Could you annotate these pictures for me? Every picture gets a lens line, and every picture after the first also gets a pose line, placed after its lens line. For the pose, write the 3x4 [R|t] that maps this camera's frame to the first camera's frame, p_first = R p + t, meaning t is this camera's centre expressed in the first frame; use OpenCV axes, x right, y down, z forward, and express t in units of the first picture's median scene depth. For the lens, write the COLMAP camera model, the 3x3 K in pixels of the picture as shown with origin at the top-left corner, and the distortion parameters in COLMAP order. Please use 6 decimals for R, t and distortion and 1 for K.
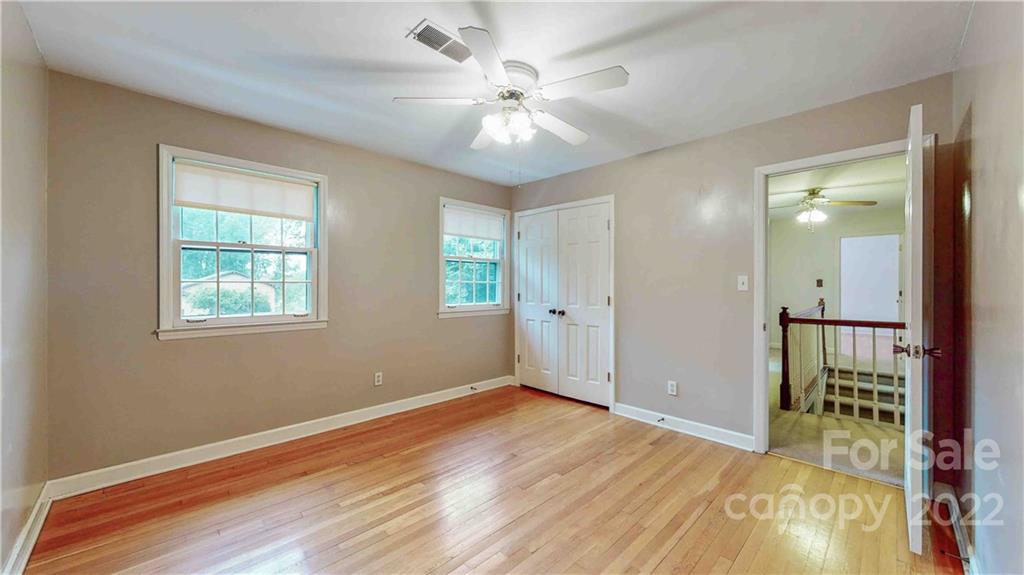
lens RADIAL K [[375.4, 0, 509.9], [0, 375.4, 285.7], [0, 0, 1]] dist [-0.000747, -0.000162]
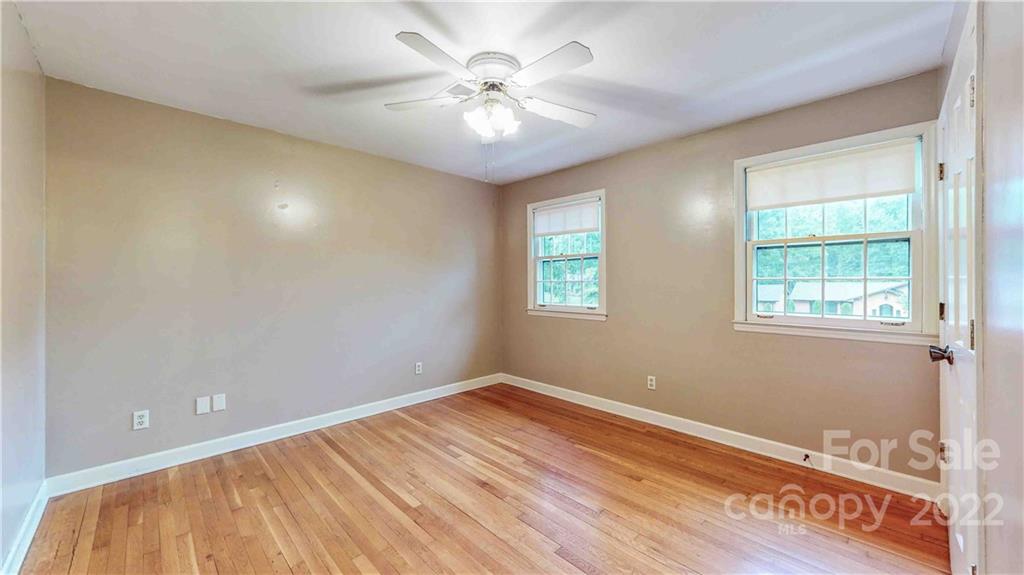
lens RADIAL K [[375.4, 0, 509.9], [0, 375.4, 285.7], [0, 0, 1]] dist [-0.000747, -0.000162]
pose [[-0.000012, 0.009896, -0.999951, 0.636934], [0.002999, 0.999947, 0.009896, -0.007471], [0.999996, -0.002999, -0.000041, 0.688355]]
